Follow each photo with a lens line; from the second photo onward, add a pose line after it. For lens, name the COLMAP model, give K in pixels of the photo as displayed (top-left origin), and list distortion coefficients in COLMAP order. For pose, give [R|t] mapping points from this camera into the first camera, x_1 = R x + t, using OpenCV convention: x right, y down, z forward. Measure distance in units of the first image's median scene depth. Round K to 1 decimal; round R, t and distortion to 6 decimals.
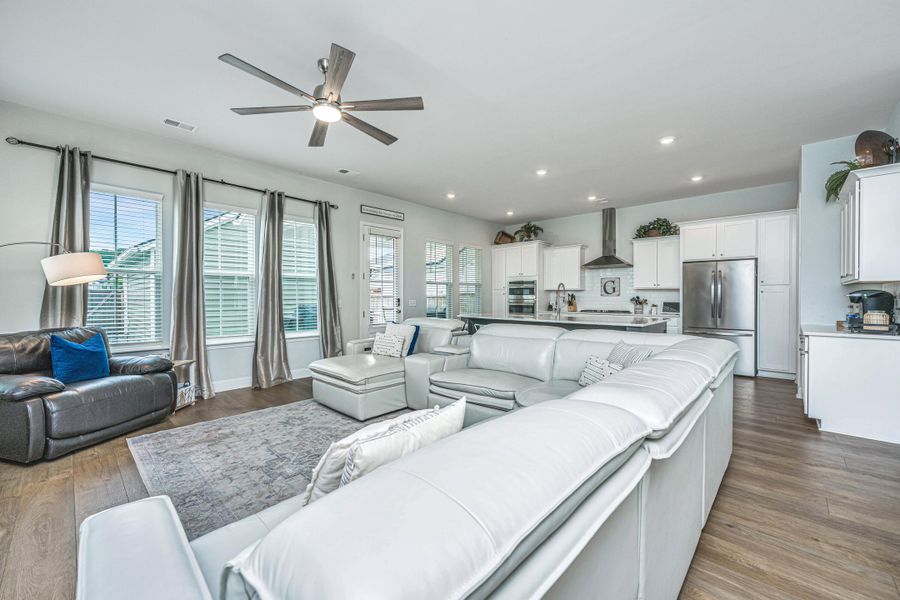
lens RADIAL K [[360.1, 0, 445.7], [0, 360.1, 299.7], [0, 0, 1]] dist [-0.009703, 0.001510]
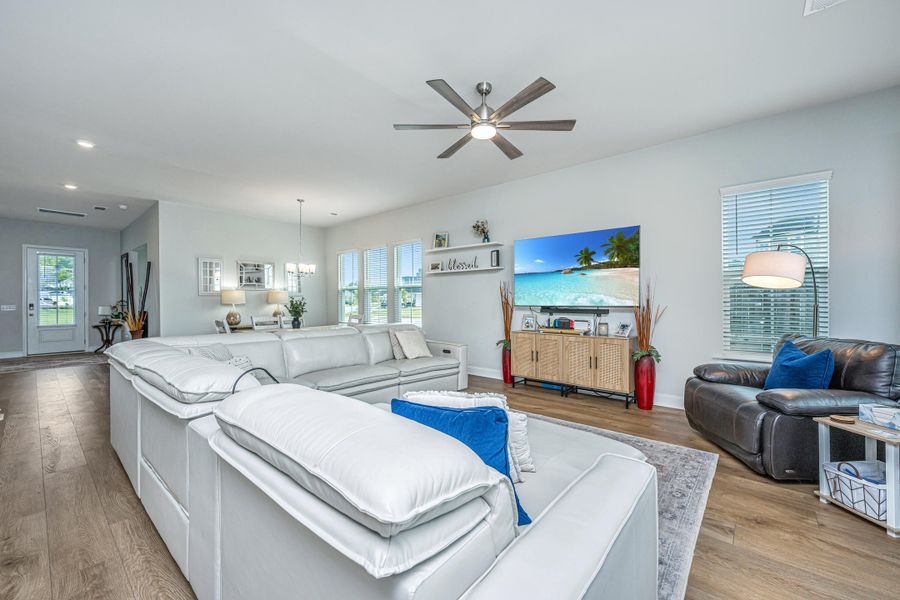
lens RADIAL K [[360.1, 0, 453.1], [0, 360.1, 299.0], [0, 0, 1]] dist [-0.009703, 0.001510]
pose [[-0.997595, 0.003505, -0.069218, -0.088130], [0.003101, 0.999978, 0.005942, -0.012567], [0.069237, 0.005713, -0.997584, 1.159452]]
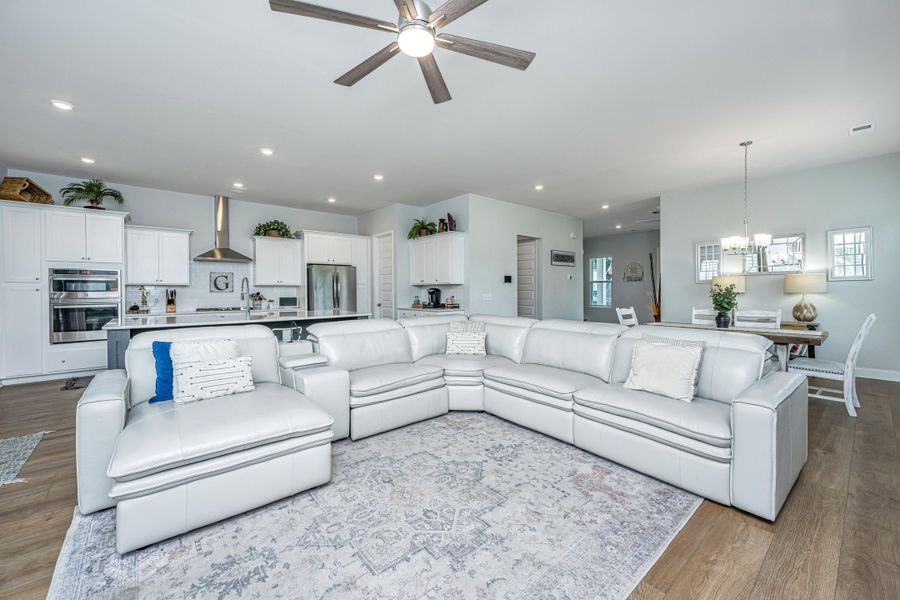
lens RADIAL K [[360.1, 0, 452.0], [0, 360.1, 298.8], [0, 0, 1]] dist [-0.009703, 0.001510]
pose [[0.102617, -0.024438, 0.994421, -0.587414], [0.015856, 0.999611, 0.022929, -0.007755], [-0.994595, 0.013415, 0.102964, 0.479133]]
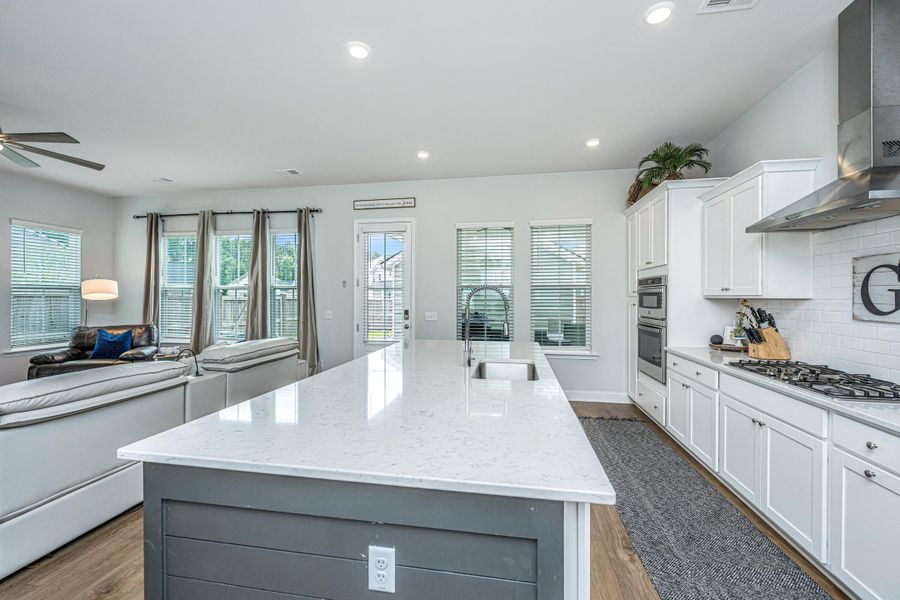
lens RADIAL K [[360.1, 0, 445.3], [0, 360.1, 297.3], [0, 0, 1]] dist [-0.009703, 0.001510]
pose [[0.545098, -0.000219, -0.838372, 0.746176], [-0.013552, 0.999867, -0.009072, -0.032624], [0.838263, 0.016306, 0.545022, 0.875948]]
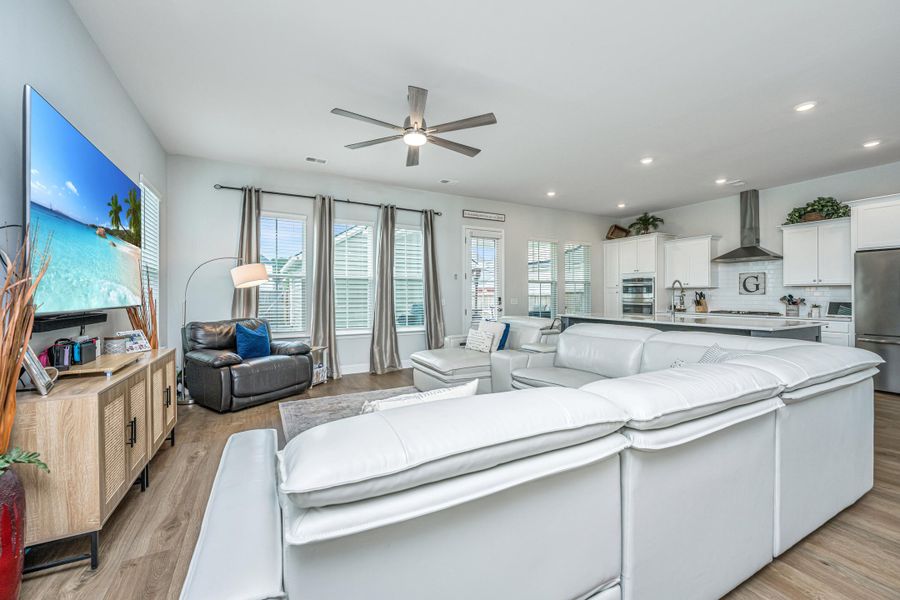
lens RADIAL K [[360.1, 0, 444.1], [0, 360.1, 295.3], [0, 0, 1]] dist [-0.009703, 0.001510]
pose [[0.945086, -0.001245, -0.326820, 0.075451], [-0.001645, 0.999962, -0.008566, 0.000326], [0.326819, 0.008633, 0.945048, -0.038641]]
